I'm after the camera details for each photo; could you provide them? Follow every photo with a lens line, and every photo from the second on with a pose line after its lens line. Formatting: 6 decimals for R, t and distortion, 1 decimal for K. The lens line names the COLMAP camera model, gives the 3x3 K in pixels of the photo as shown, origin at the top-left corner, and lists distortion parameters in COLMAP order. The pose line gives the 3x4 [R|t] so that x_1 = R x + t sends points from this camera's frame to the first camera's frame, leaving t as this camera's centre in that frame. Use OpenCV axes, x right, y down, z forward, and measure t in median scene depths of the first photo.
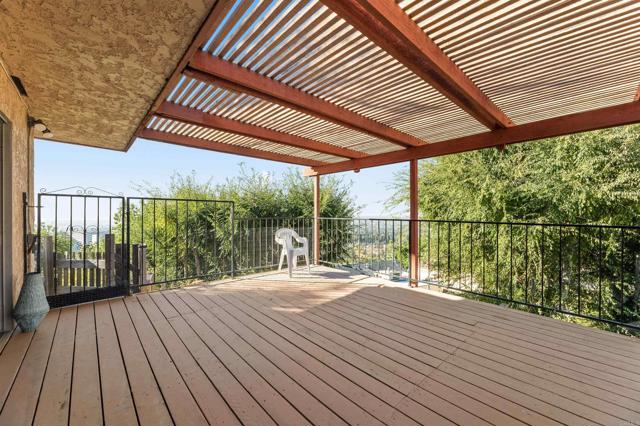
lens RADIAL K [[256.5, 0, 320.6], [0, 256.5, 214.6], [0, 0, 1]] dist [0.000875, -0.000452]
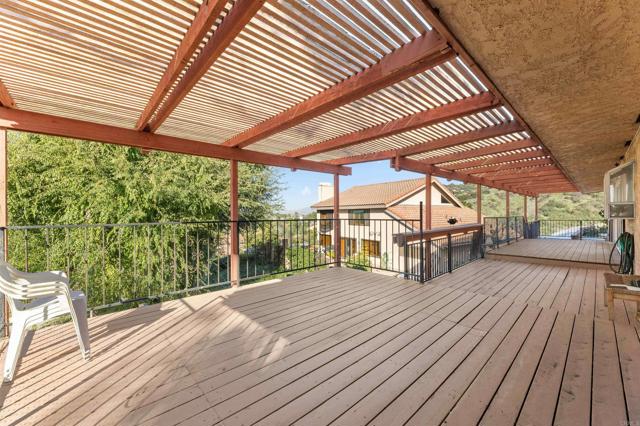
lens RADIAL K [[256.5, 0, 320.5], [0, 256.5, 210.6], [0, 0, 1]] dist [0.000875, -0.000452]
pose [[-0.006295, 0.010112, 0.999929, -0.764415], [0.012210, 0.999875, -0.010035, -0.005377], [-0.999906, 0.012146, -0.006417, 0.800813]]
